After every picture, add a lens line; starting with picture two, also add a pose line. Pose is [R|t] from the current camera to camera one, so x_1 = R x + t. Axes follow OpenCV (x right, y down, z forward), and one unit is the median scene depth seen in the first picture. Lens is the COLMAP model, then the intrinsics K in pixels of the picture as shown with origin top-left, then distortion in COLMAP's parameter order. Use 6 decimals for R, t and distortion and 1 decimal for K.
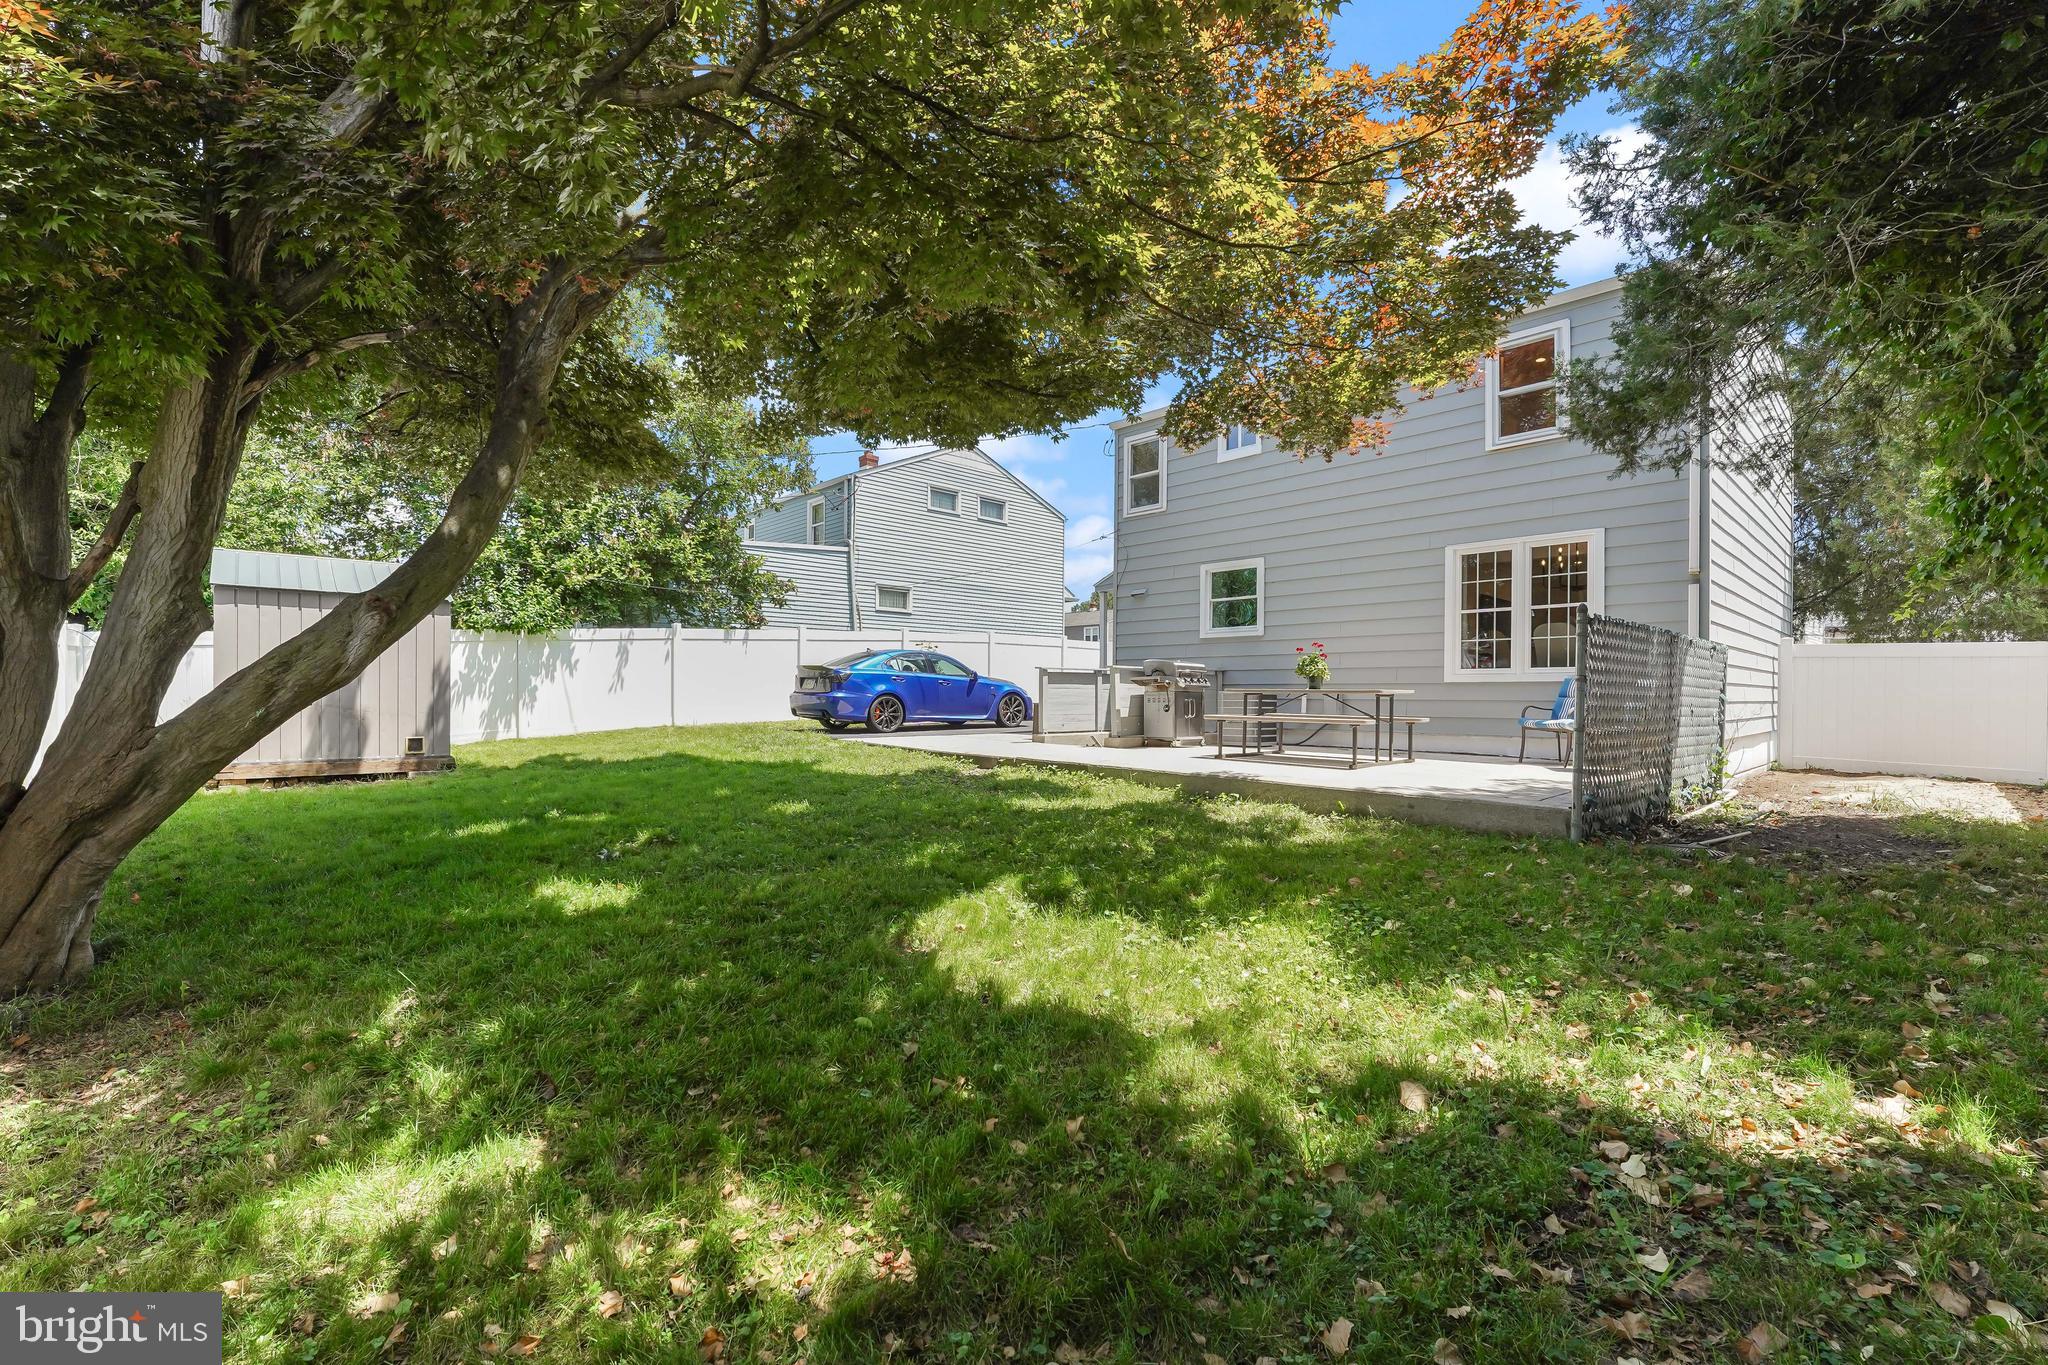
lens RADIAL K [[886.5, 0, 1020.0], [0, 886.5, 695.7], [0, 0, 1]] dist [-0.022268, -0.000238]
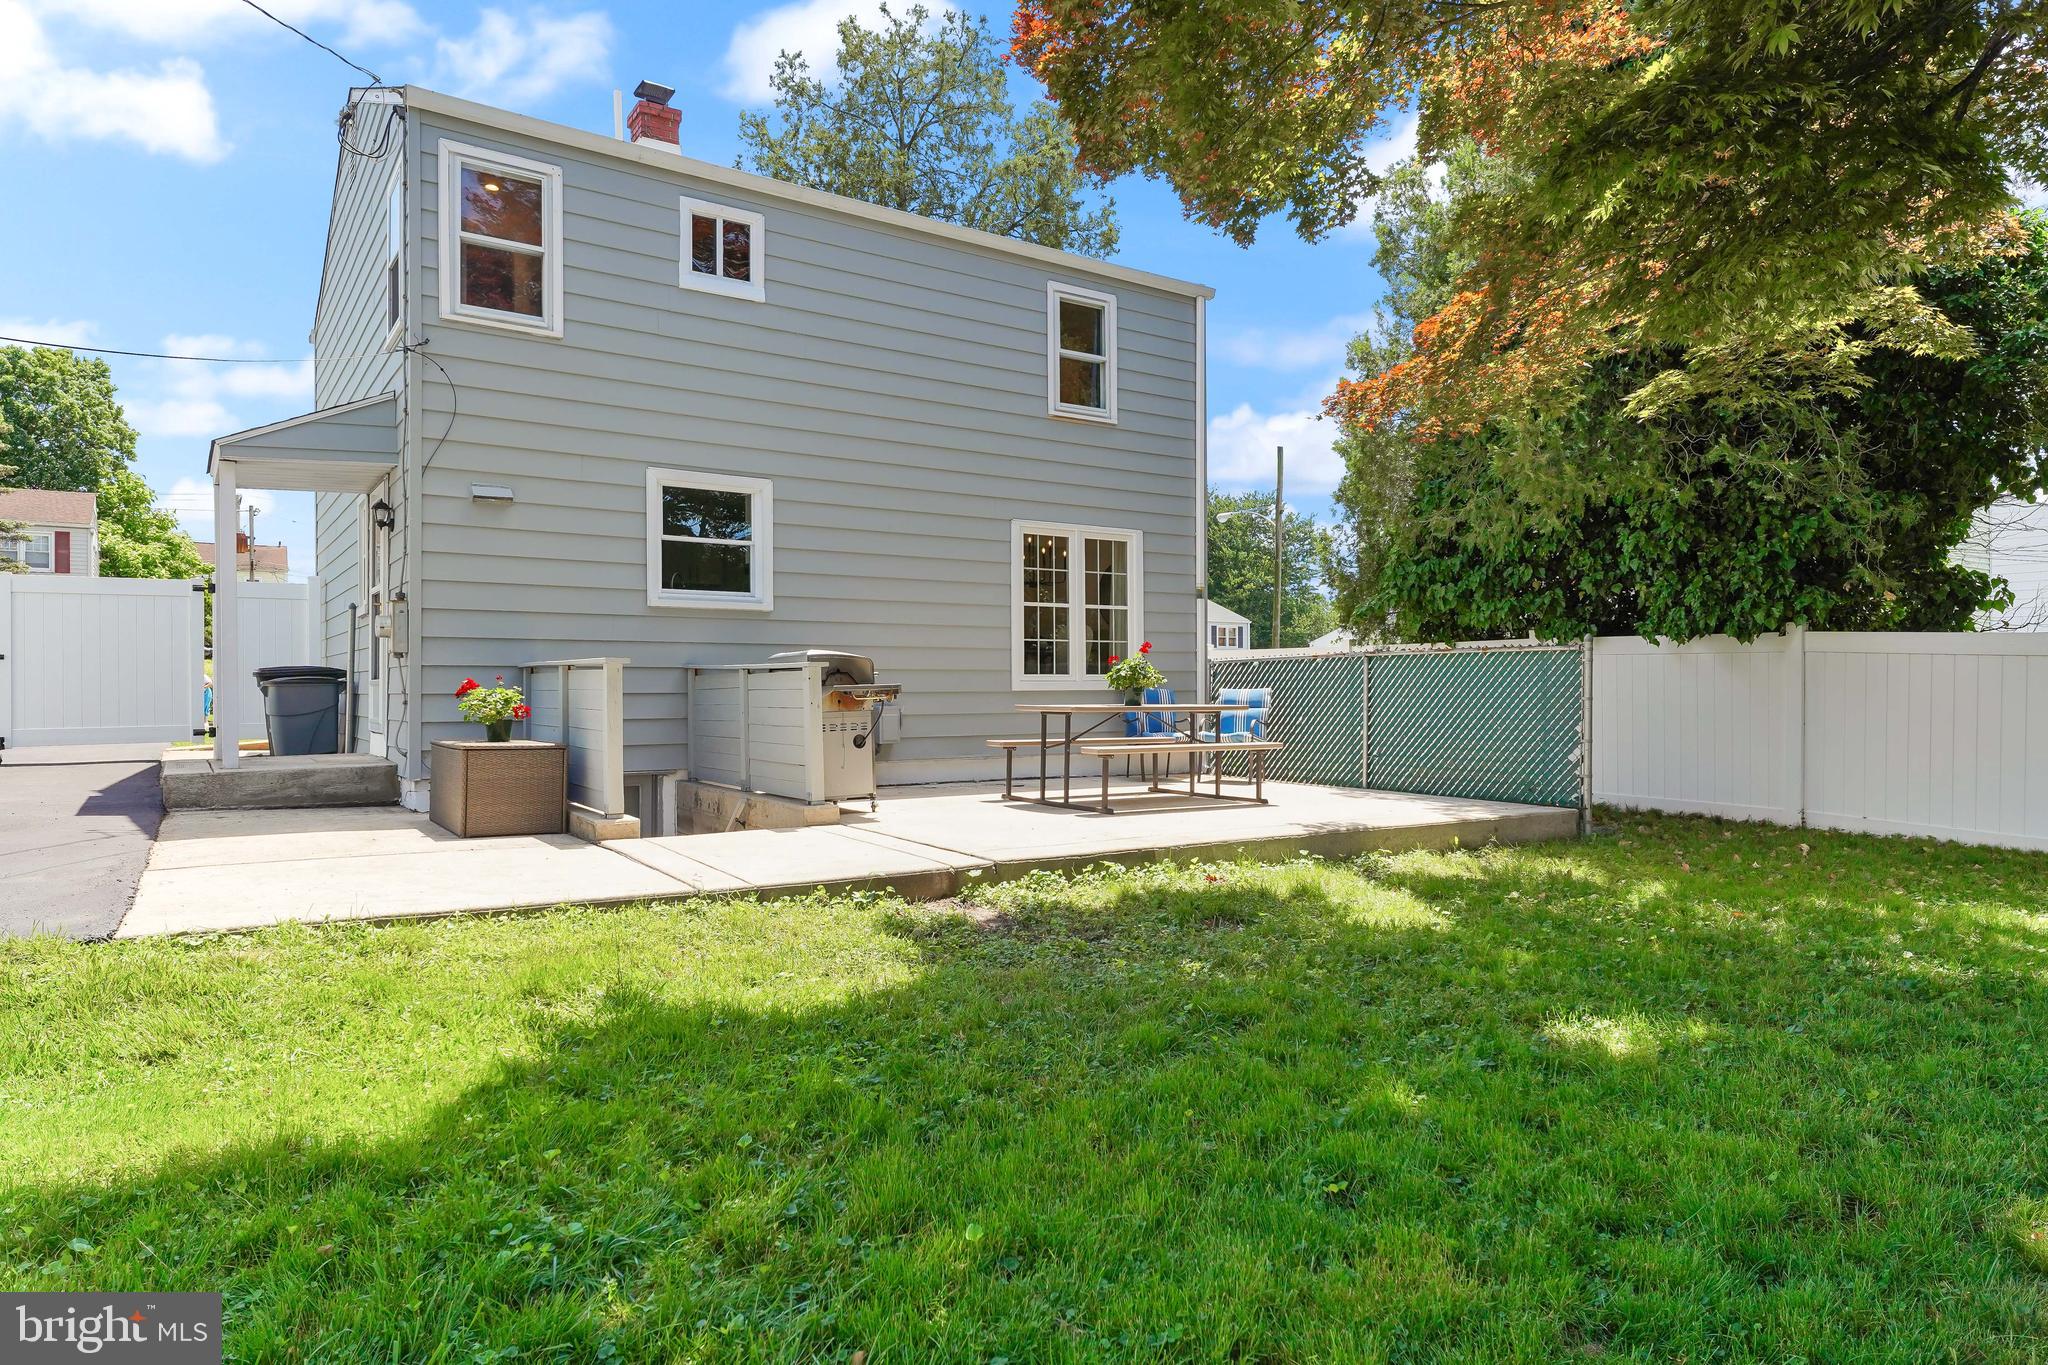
lens RADIAL K [[1197.0, 0, 1020.0], [0, 1197.0, 683.9], [0, 0, 1]] dist [0.004682, 0.000200]
pose [[0.155275, -0.004051, 0.987863, -0.557204], [0.002518, 0.999990, 0.003705, -0.023892], [-0.987868, 0.001913, 0.155284, 0.787478]]
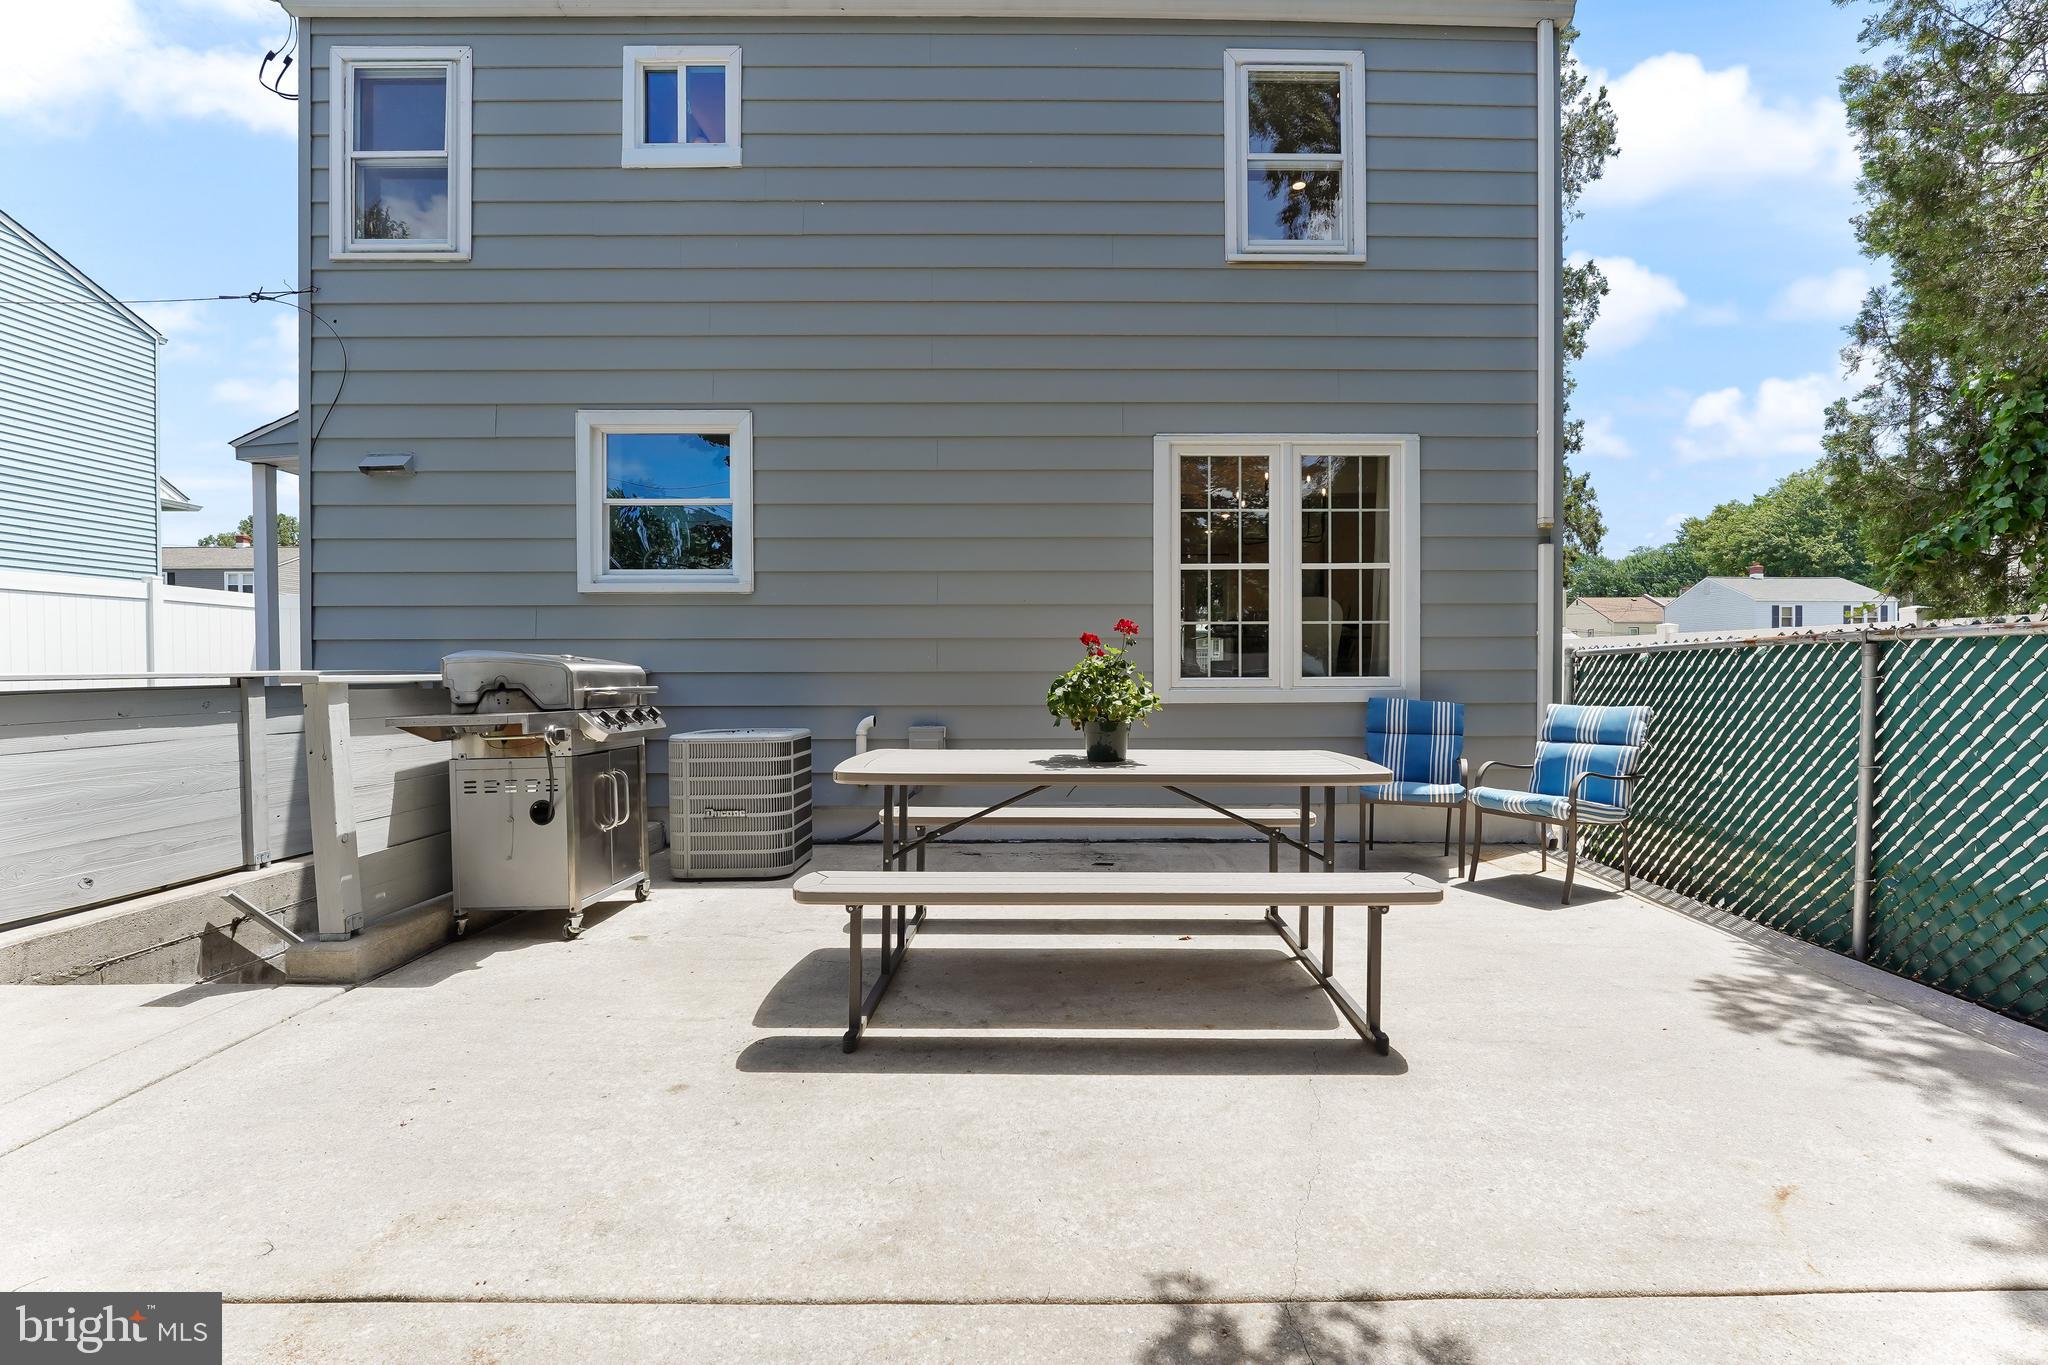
lens RADIAL K [[886.5, 0, 1058.7], [0, 886.5, 689.5], [0, 0, 1]] dist [-0.022268, -0.000238]
pose [[0.673235, -0.026840, 0.738941, 0.061204], [0.006132, 0.999509, 0.030718, -0.036880], [-0.739403, -0.016150, 0.673070, 0.662980]]
